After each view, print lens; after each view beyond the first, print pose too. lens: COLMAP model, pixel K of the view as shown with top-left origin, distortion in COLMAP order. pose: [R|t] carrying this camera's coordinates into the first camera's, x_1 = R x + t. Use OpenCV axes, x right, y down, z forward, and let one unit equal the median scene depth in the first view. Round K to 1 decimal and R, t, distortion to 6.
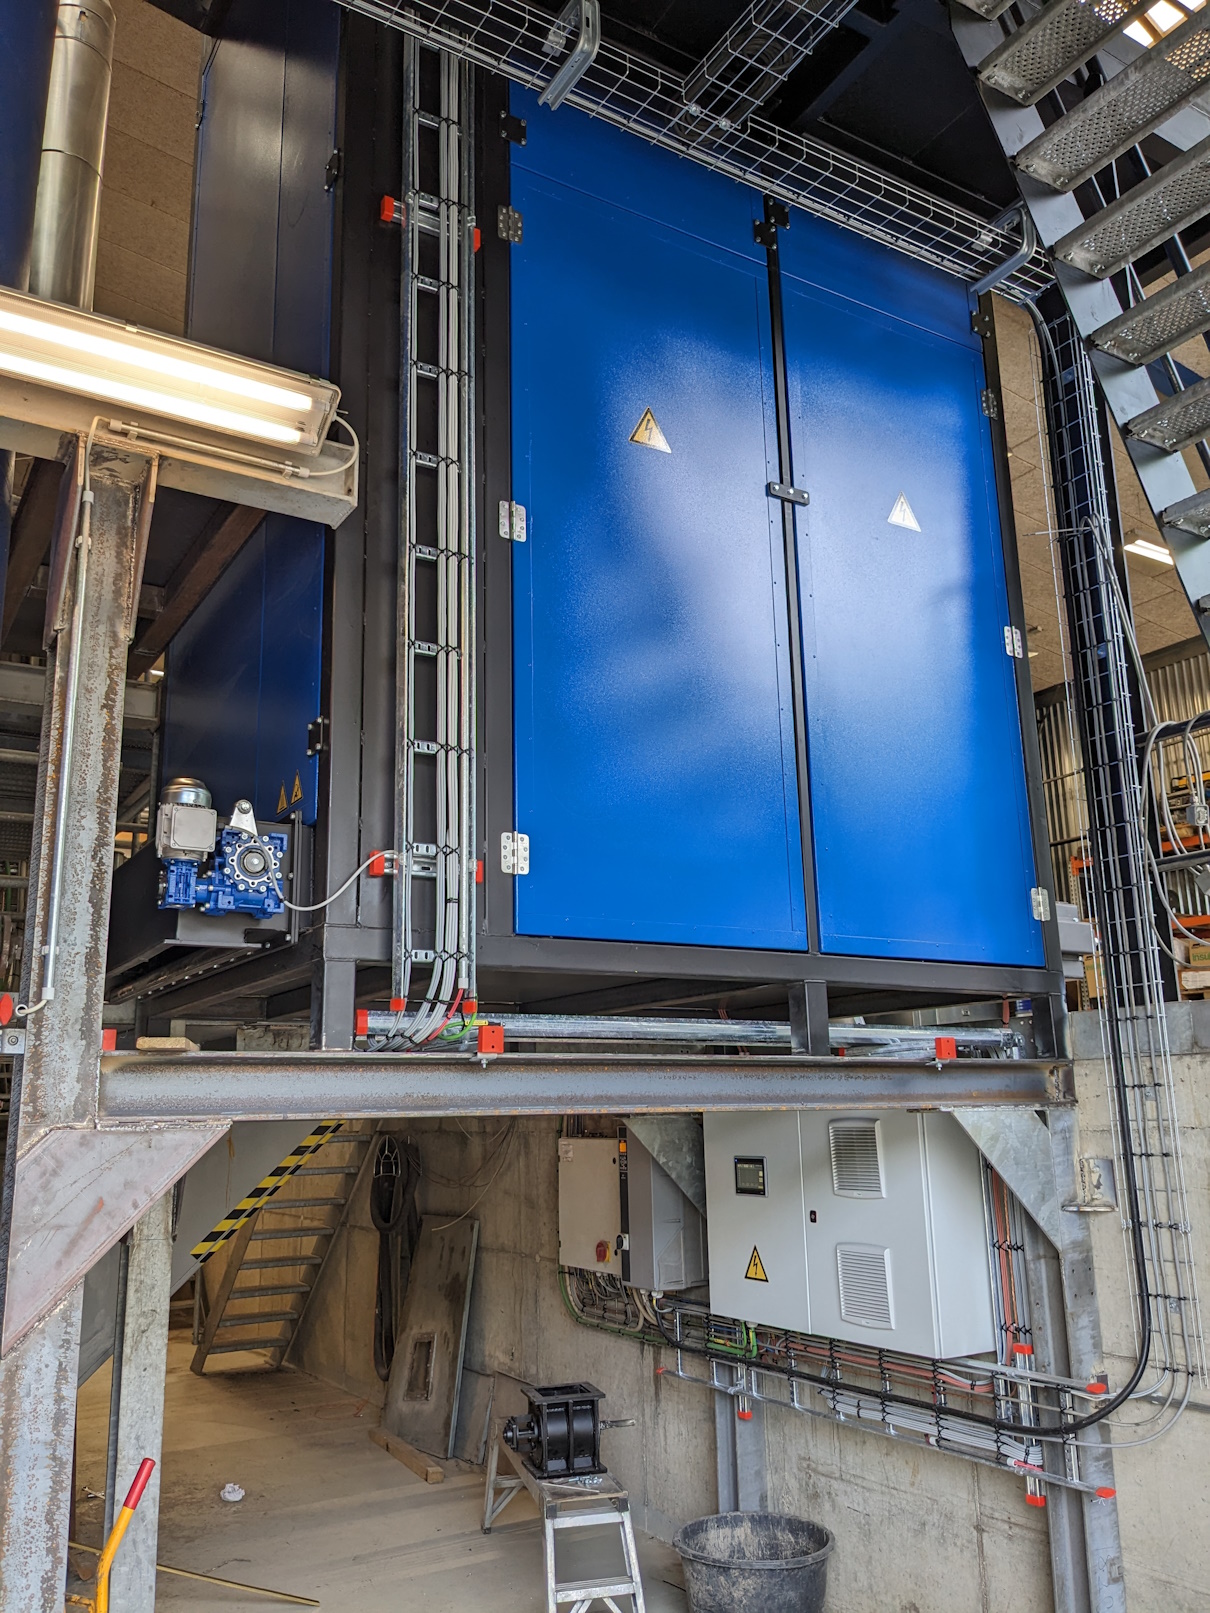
lens RADIAL K [[1301.5, 0, 598.6], [0, 1301.5, 810.7], [0, 0, 1]] dist [0.042041, -0.073510]
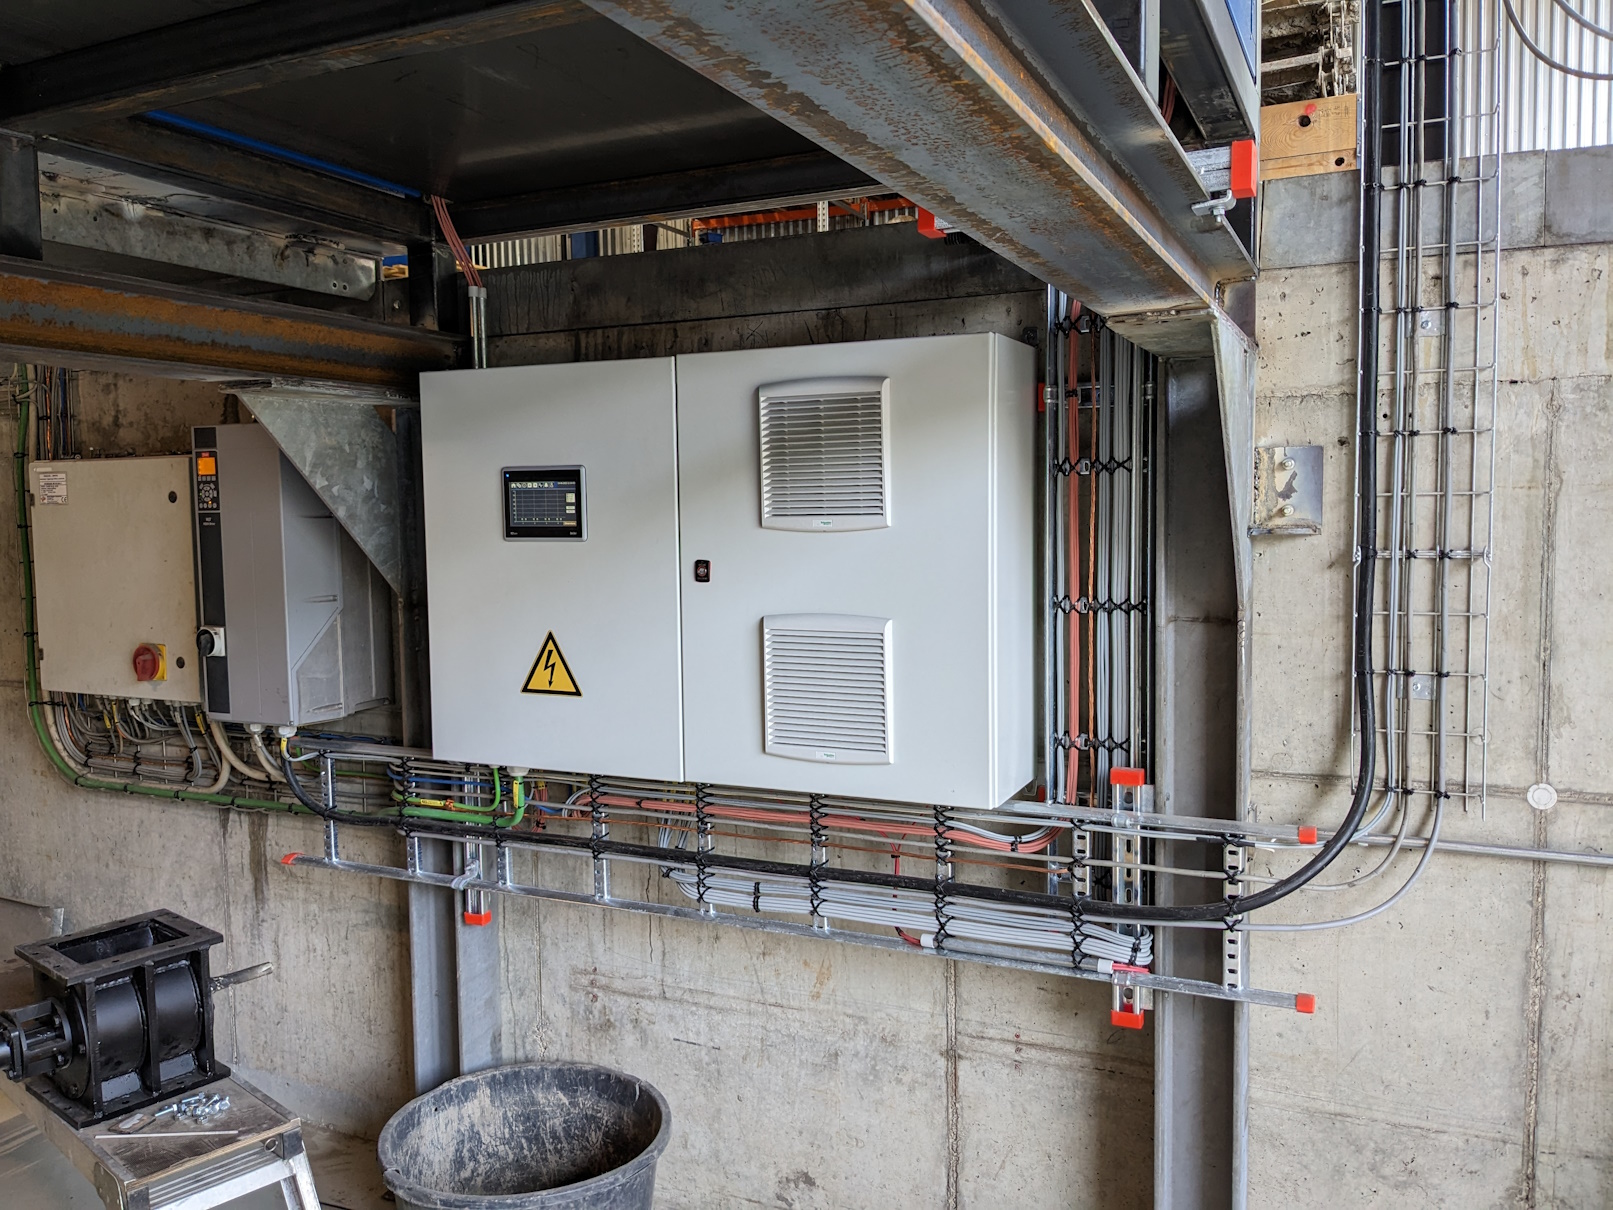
lens RADIAL K [[1301.5, 0, 800.6], [0, 1301.5, 596.3], [0, 0, 1]] dist [0.042041, -0.073510]
pose [[0.835110, -0.032688, 0.549111, -0.080818], [-0.125878, 0.960389, 0.248610, 0.175910], [-0.535487, -0.276738, 0.797916, 0.531670]]
